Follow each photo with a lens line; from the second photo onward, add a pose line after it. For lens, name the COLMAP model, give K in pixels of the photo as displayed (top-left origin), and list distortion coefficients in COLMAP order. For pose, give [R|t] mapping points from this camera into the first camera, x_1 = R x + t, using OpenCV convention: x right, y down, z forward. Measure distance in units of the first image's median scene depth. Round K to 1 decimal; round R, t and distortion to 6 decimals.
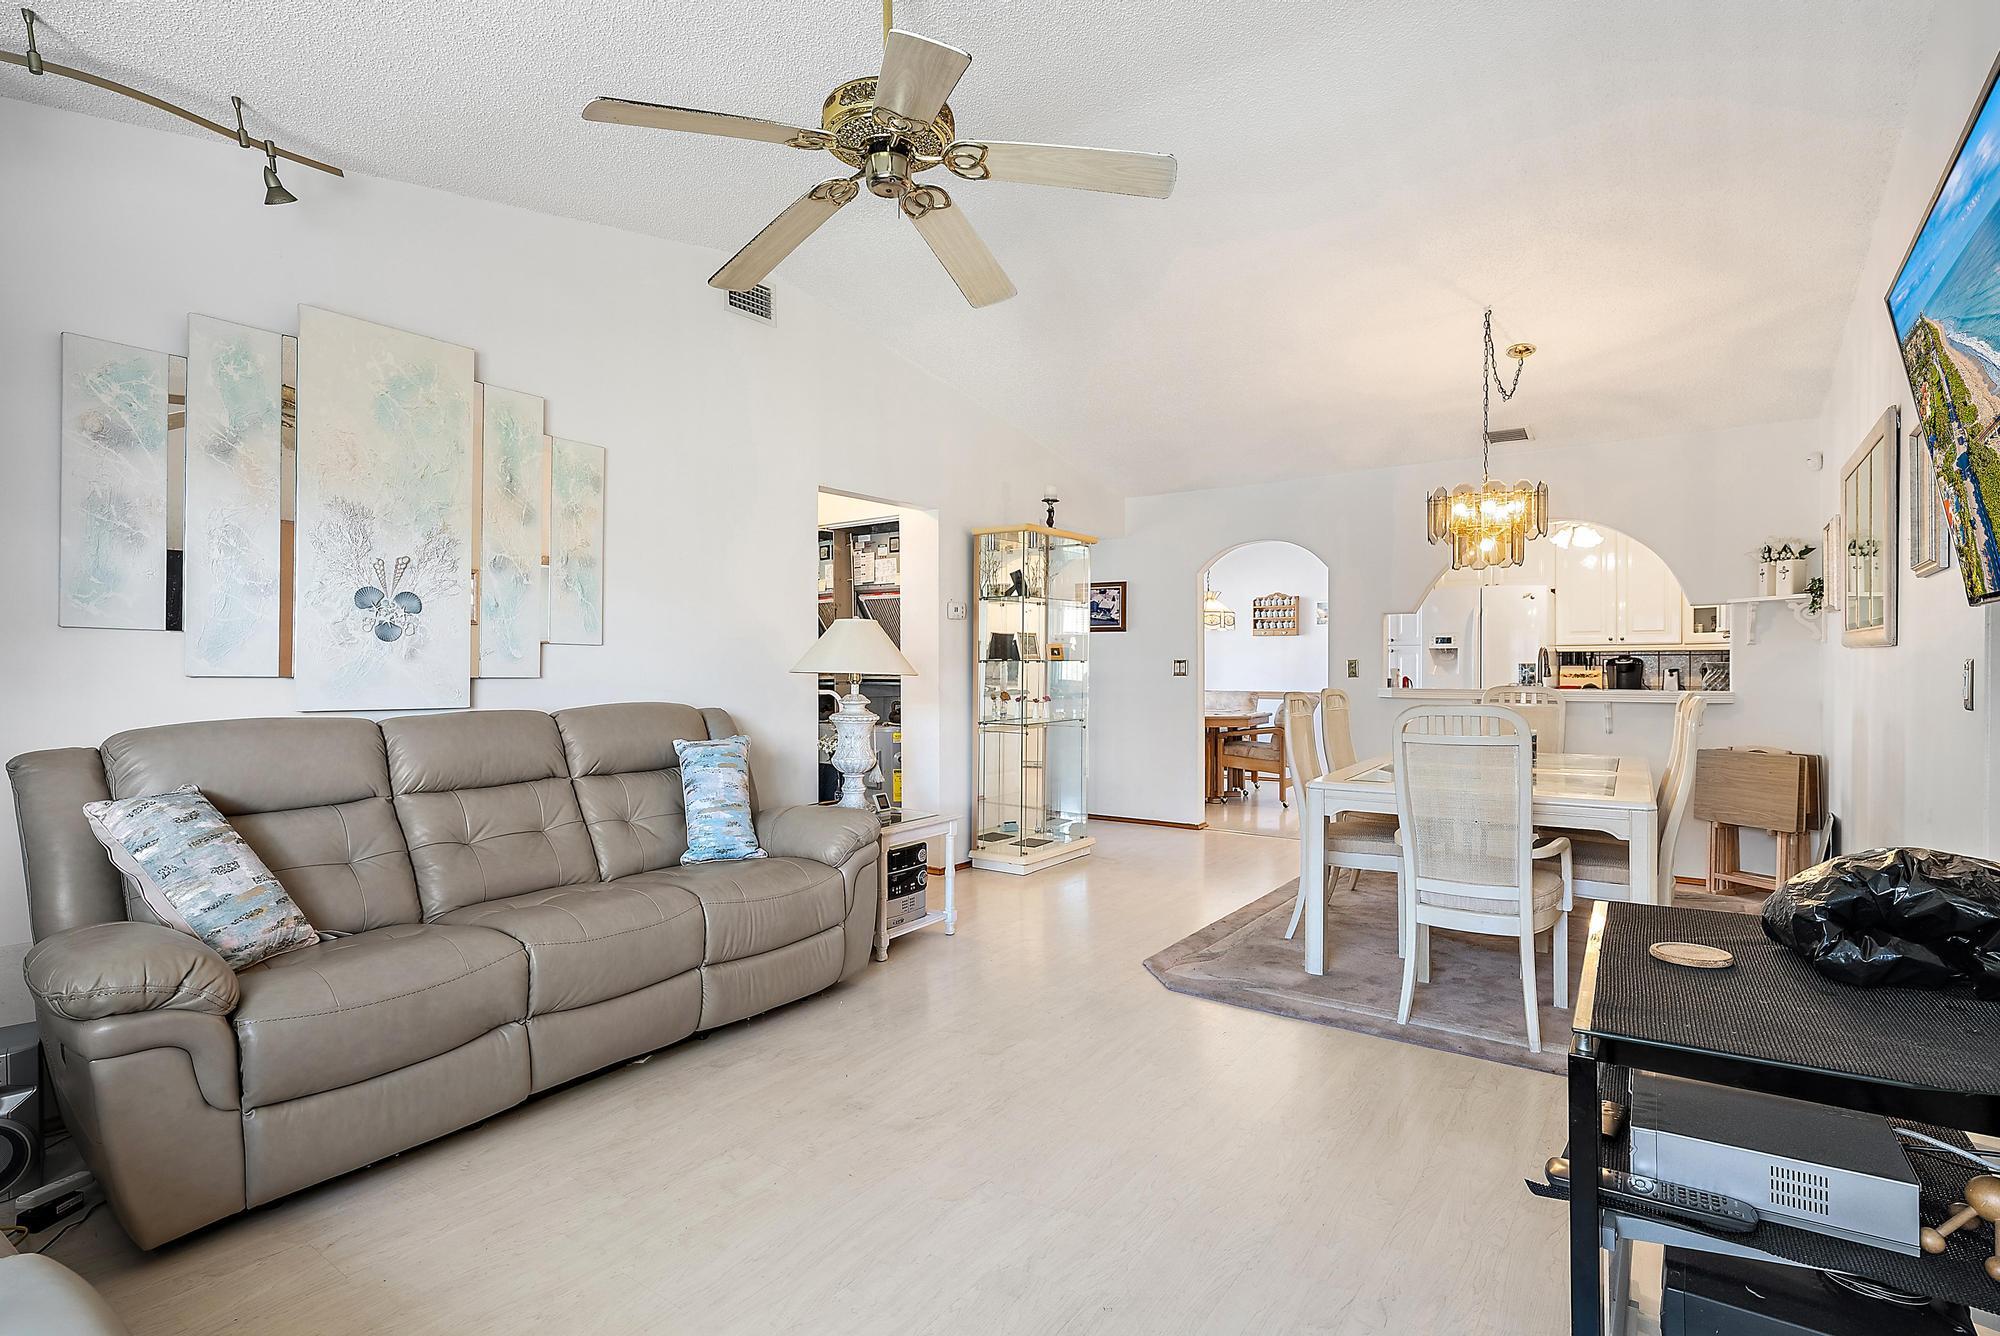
lens RADIAL K [[972.2, 0, 1001.3], [0, 972.2, 667.2], [0, 0, 1]] dist [0.000932, -0.001995]
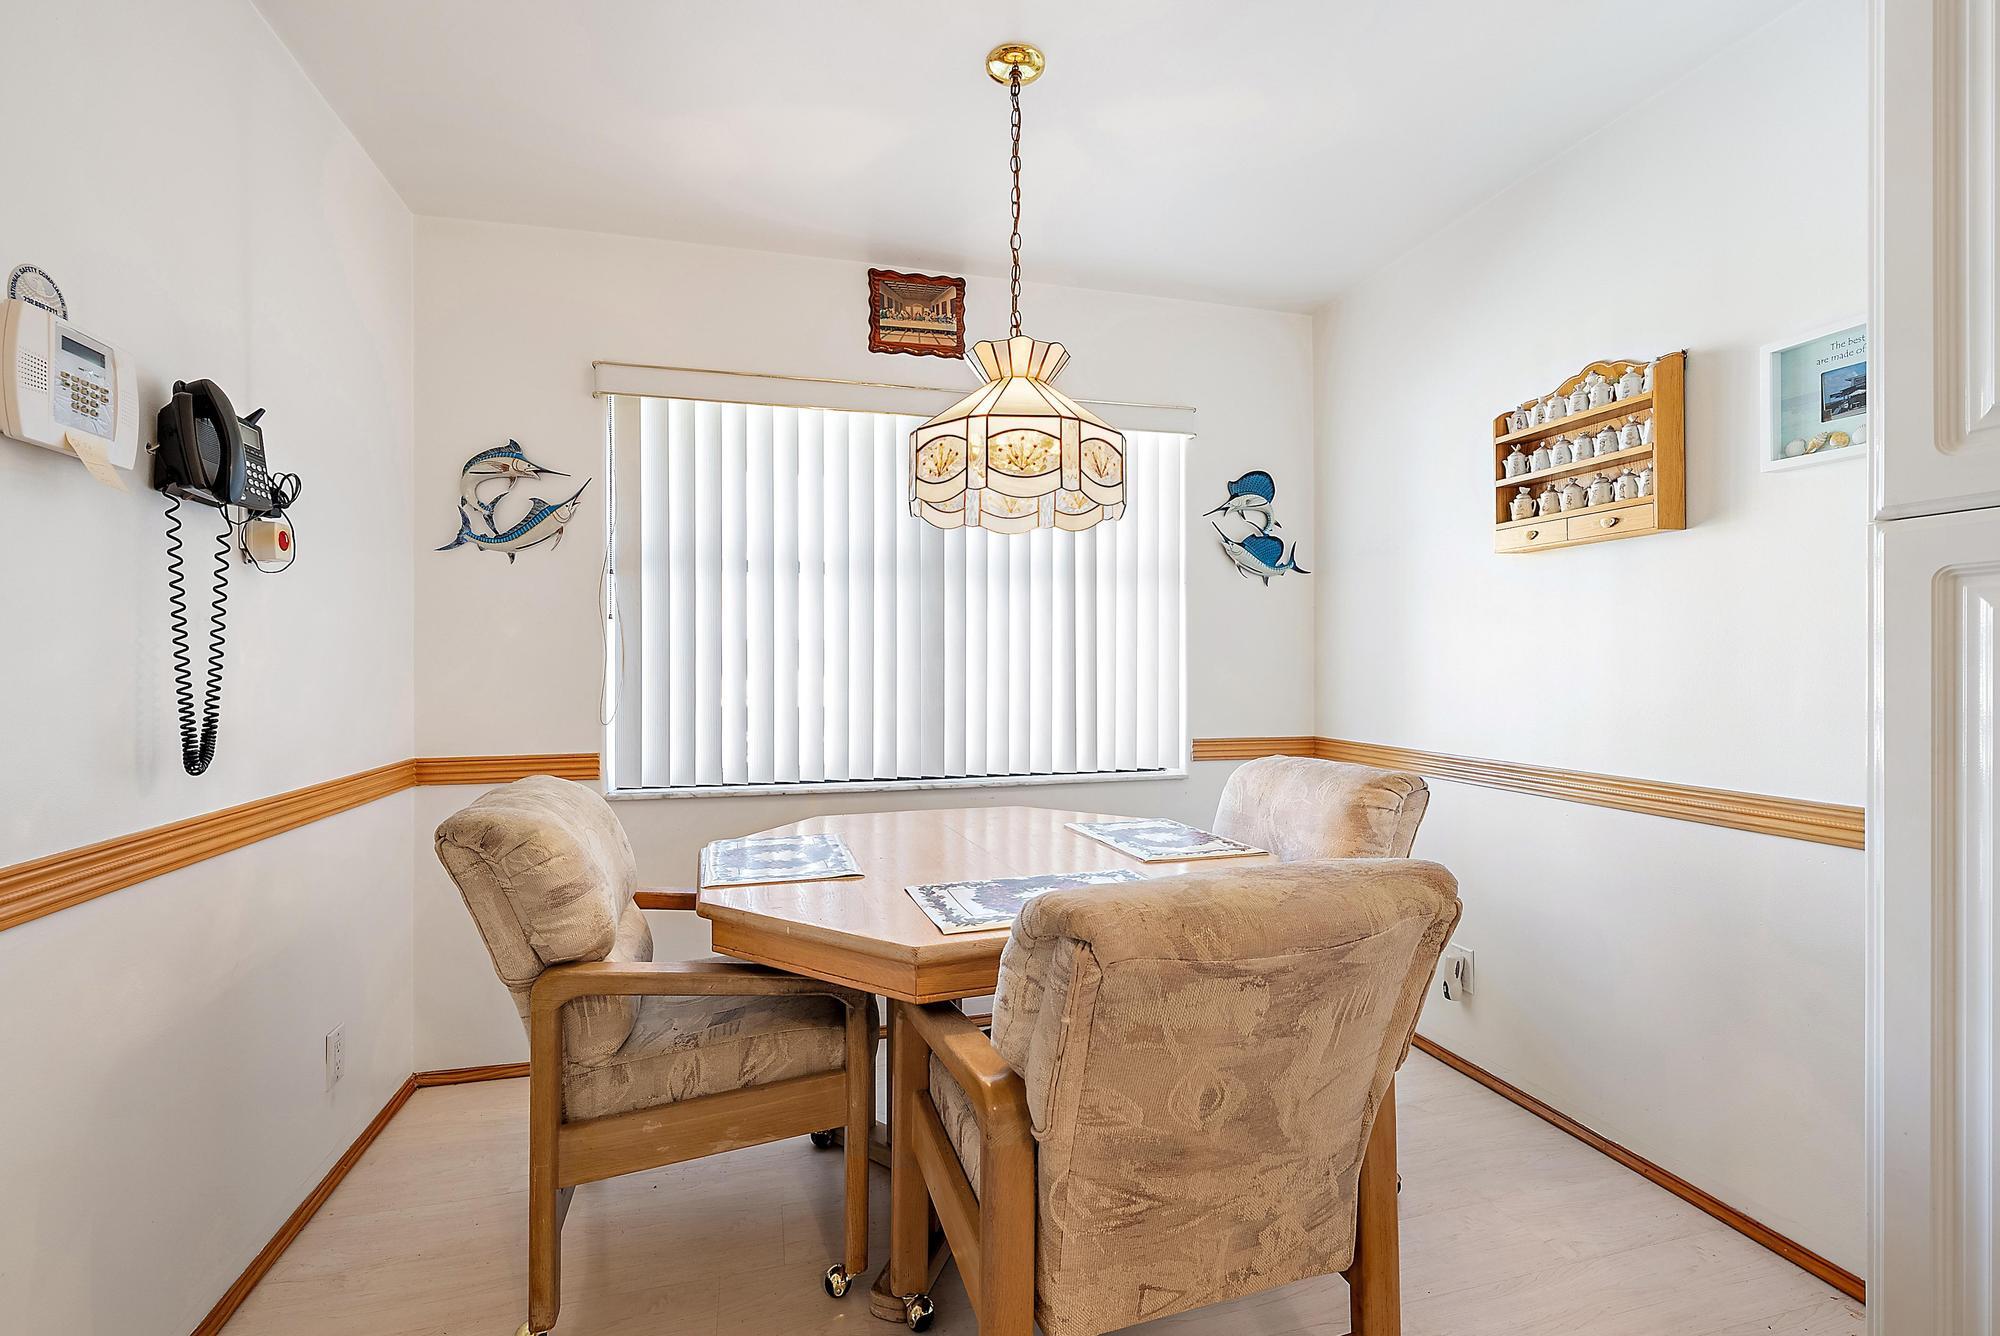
lens RADIAL K [[877.9, 0, 996.4], [0, 877.9, 663.1], [0, 0, 1]] dist [-0.003284, 0.000285]
pose [[0.776401, -0.010719, -0.630148, 0.304703], [0.009761, 0.999940, -0.004982, 0.000581], [0.630164, -0.002282, 0.776459, 0.718591]]
